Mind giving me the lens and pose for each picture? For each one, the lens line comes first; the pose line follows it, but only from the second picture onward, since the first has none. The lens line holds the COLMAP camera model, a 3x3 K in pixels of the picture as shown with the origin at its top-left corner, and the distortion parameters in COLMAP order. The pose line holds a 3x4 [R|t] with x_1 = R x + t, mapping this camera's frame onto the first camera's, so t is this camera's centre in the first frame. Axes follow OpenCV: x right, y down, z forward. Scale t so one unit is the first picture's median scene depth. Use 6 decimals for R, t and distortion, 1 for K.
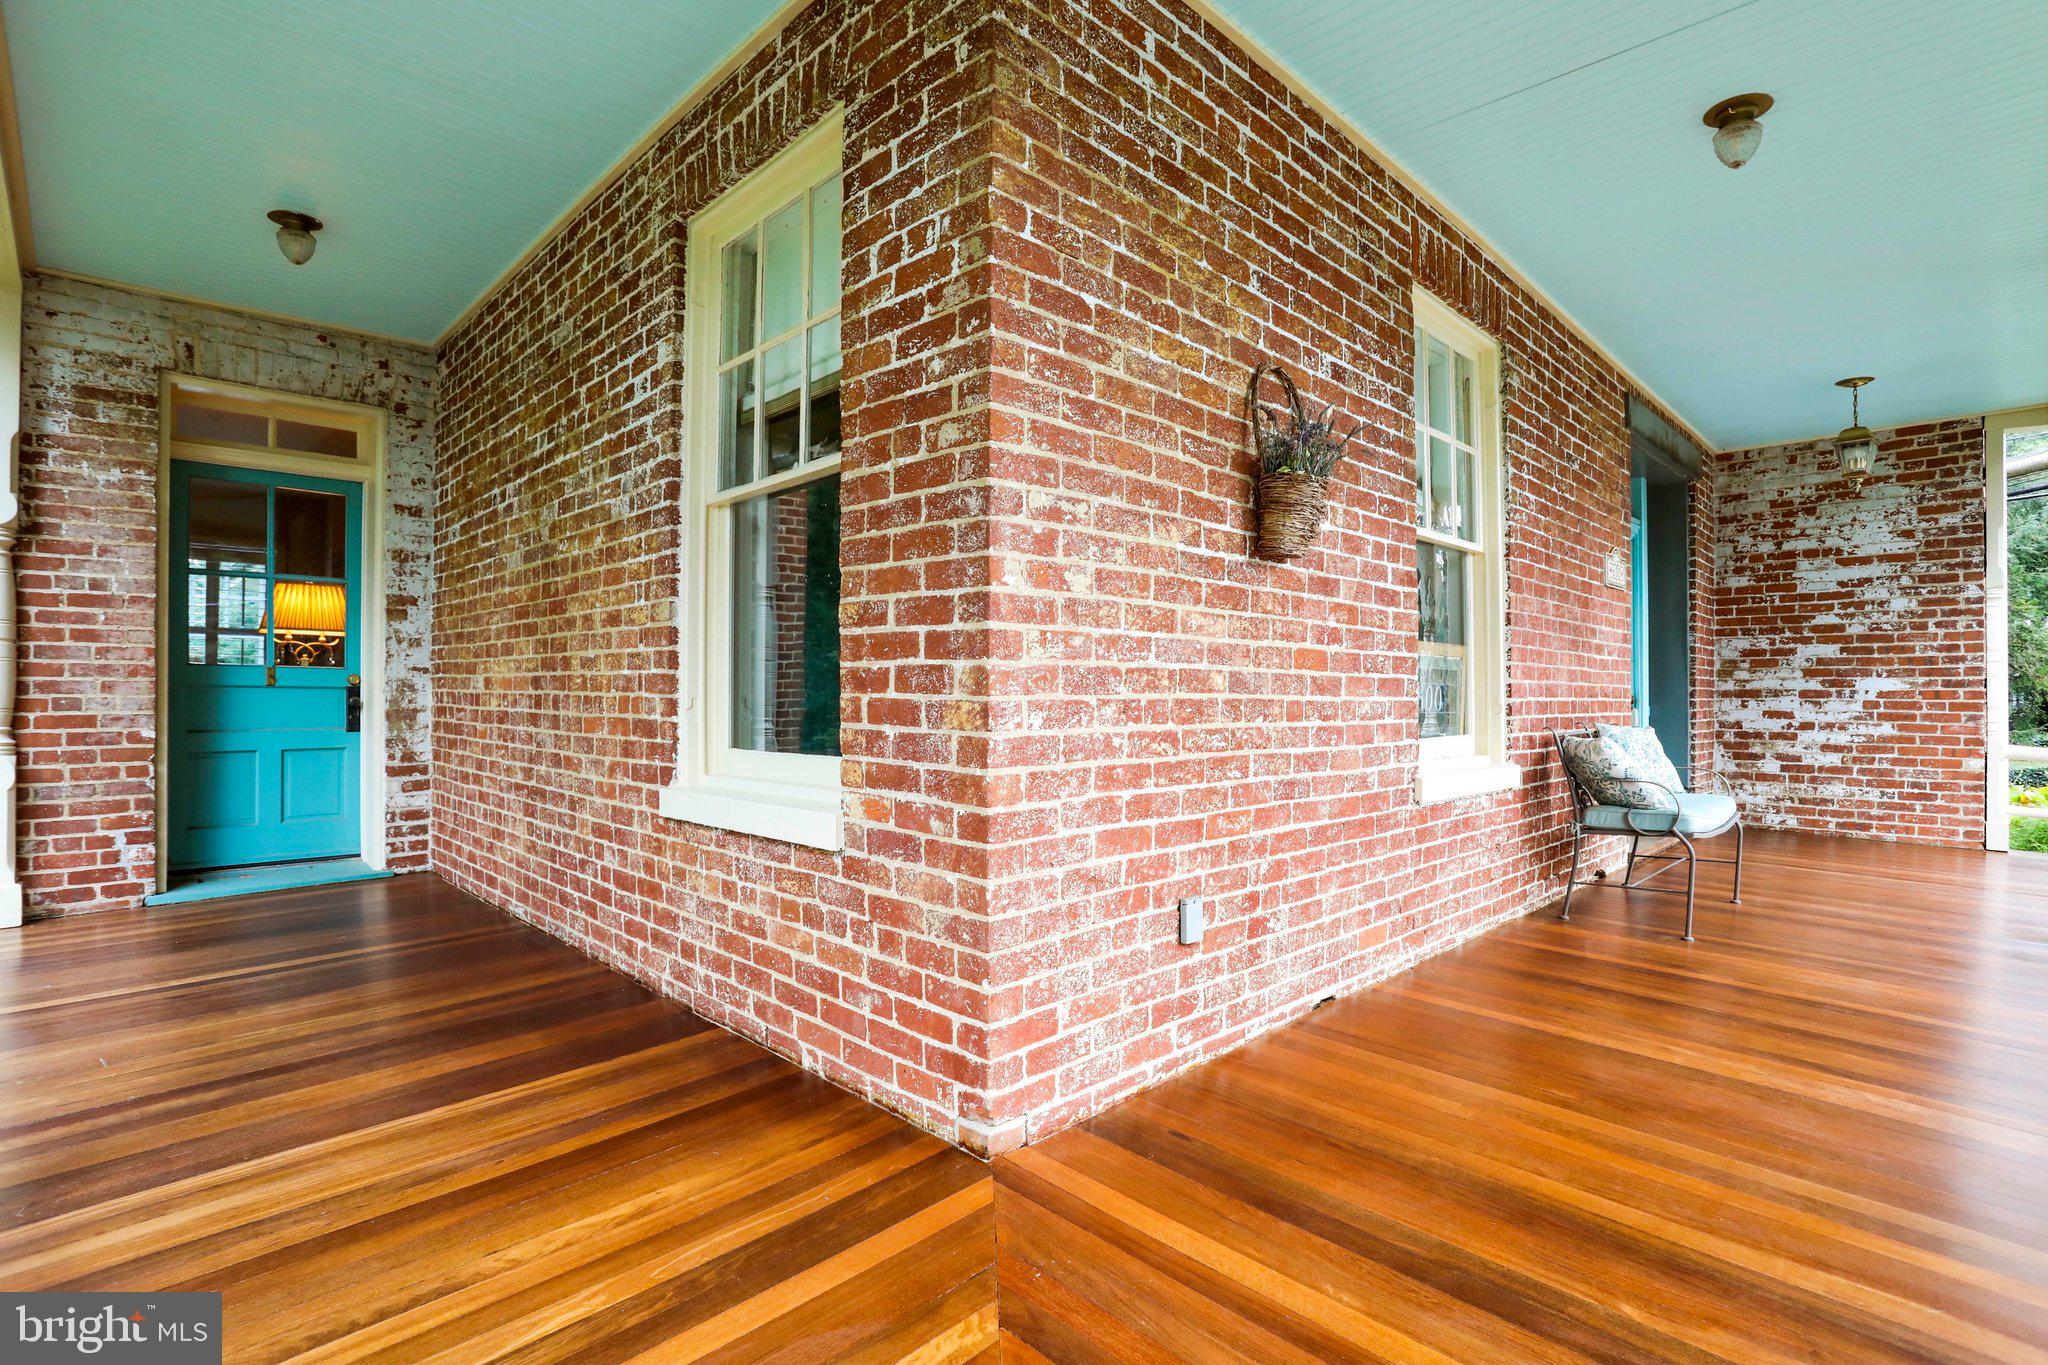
lens RADIAL K [[993.4, 0, 1022.7], [0, 993.4, 685.6], [0, 0, 1]] dist [-0.038284, 0.003809]
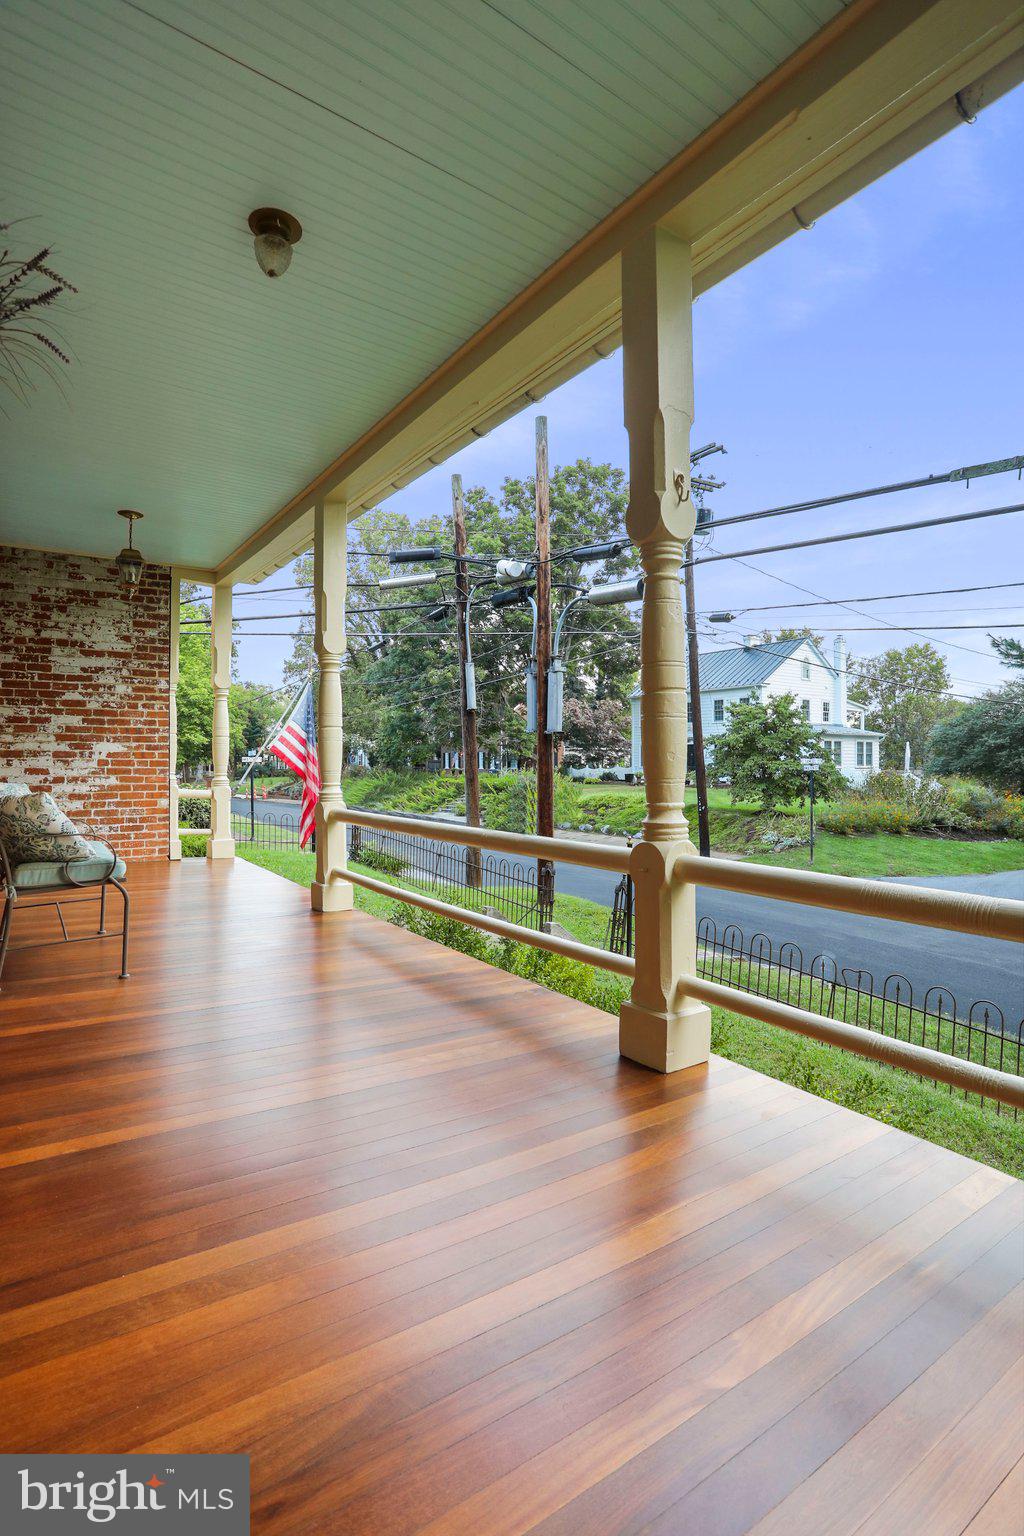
lens RADIAL K [[745.1, 0, 507.7], [0, 745.1, 763.1], [0, 0, 1]] dist [-0.038284, 0.003809]
pose [[0.177119, -0.005104, 0.984176, -0.023600], [-0.006542, 0.999958, 0.006363, 0.010243], [-0.984168, -0.007566, 0.177078, 0.269281]]
